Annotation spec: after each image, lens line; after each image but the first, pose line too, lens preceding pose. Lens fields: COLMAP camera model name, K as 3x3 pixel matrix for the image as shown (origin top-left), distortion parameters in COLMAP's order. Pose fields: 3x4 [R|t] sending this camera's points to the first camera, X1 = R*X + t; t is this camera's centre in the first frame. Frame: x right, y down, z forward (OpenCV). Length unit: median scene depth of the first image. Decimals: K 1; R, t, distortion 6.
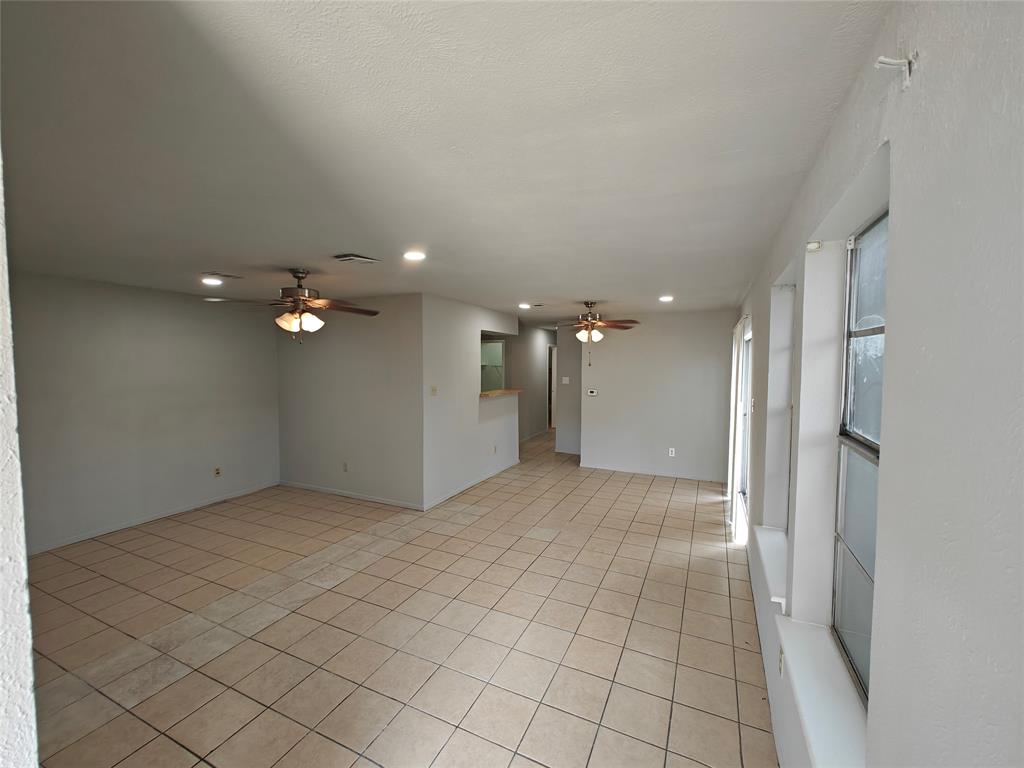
lens RADIAL K [[421.6, 0, 514.8], [0, 421.6, 383.1], [0, 0, 1]] dist [-0.000943, 0.000175]
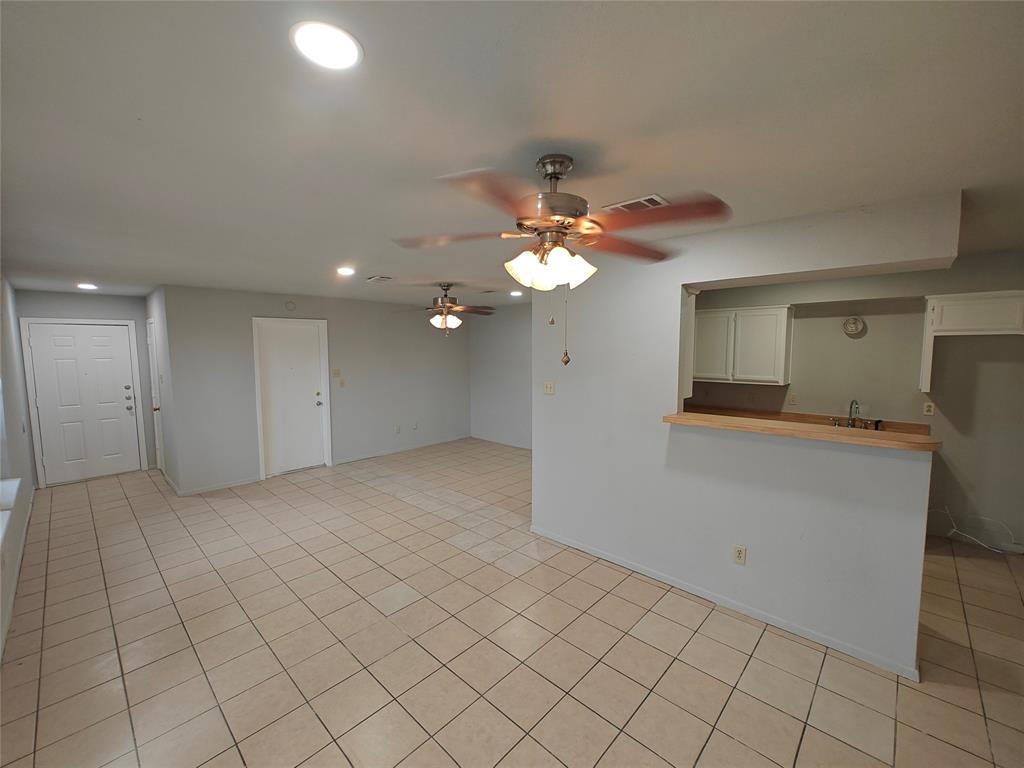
lens RADIAL K [[421.6, 0, 514.8], [0, 421.6, 383.1], [0, 0, 1]] dist [-0.000943, 0.000175]
pose [[-0.307846, 0.074443, -0.948519, 0.759564], [-0.047981, 0.994451, 0.093621, -0.081903], [0.950226, 0.074331, -0.302566, 1.637809]]
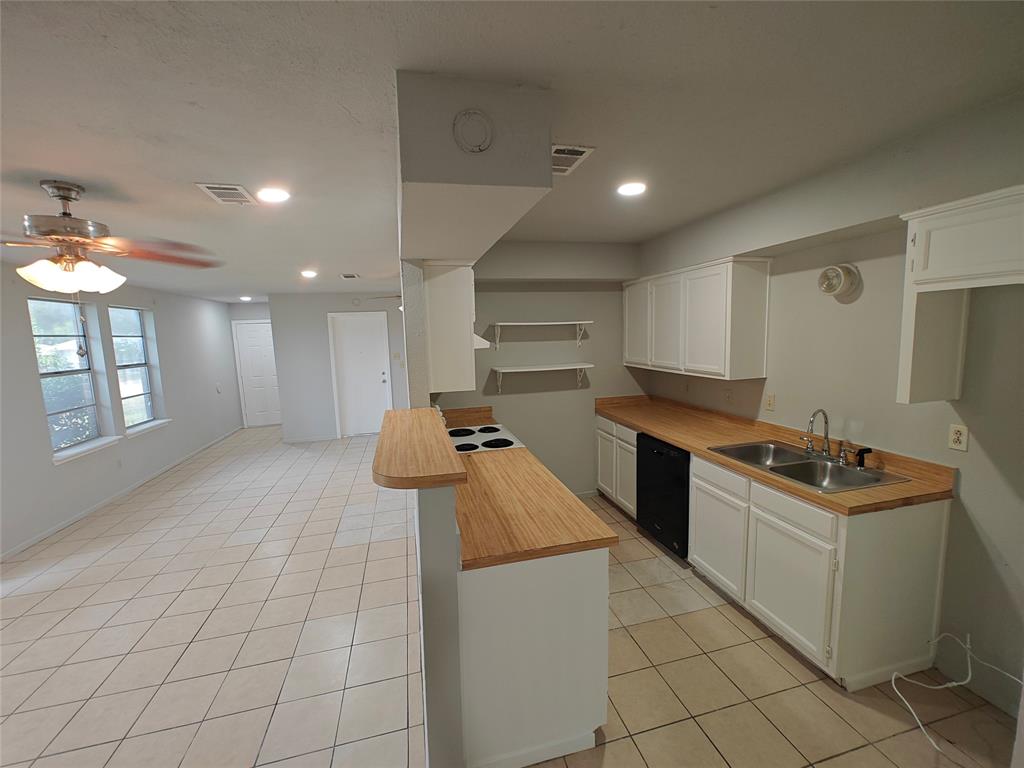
lens RADIAL K [[432.4, 0, 512.0], [0, 432.4, 384.0], [0, 0, 1]] dist [-0.000130, -0.000015]
pose [[-0.781543, 0.097929, -0.616118, 0.189676], [-0.000782, 0.987448, 0.157942, -0.121895], [0.623851, 0.123920, -0.771656, 2.401086]]
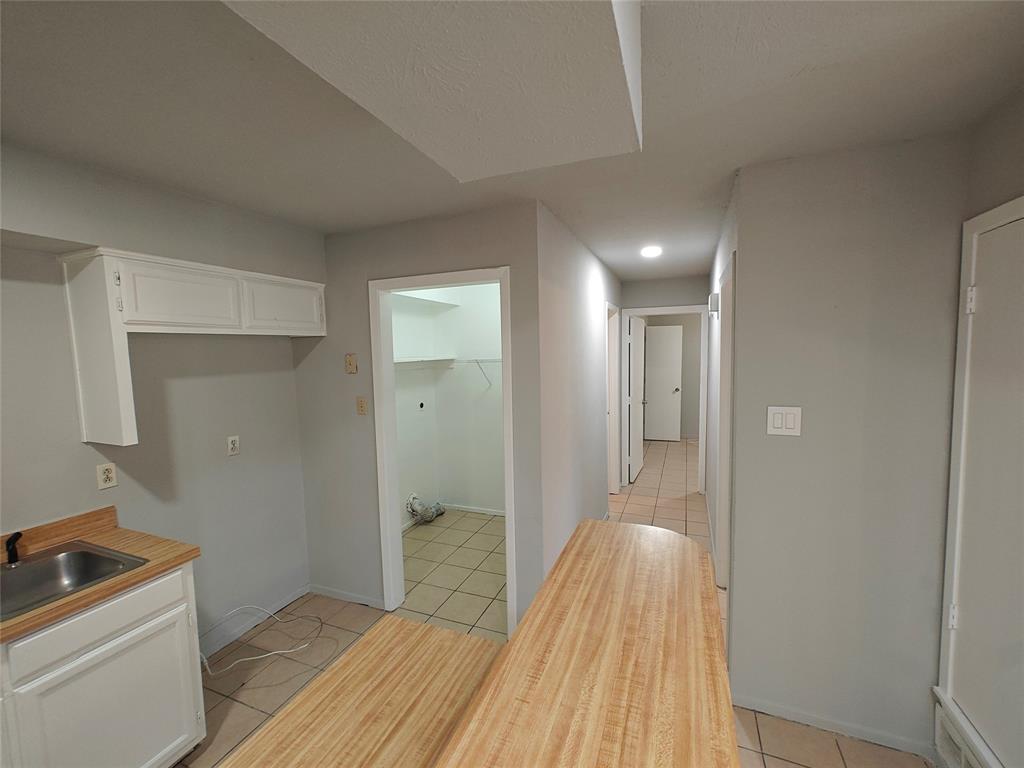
lens RADIAL K [[418.1, 0, 514.8], [0, 418.1, 382.2], [0, 0, 1]] dist [-0.001184, -0.000188]
pose [[0.997506, -0.032843, 0.062479, -0.096064], [0.031071, 0.999093, 0.029126, -0.088207], [-0.063379, -0.027112, 0.997621, 1.746903]]
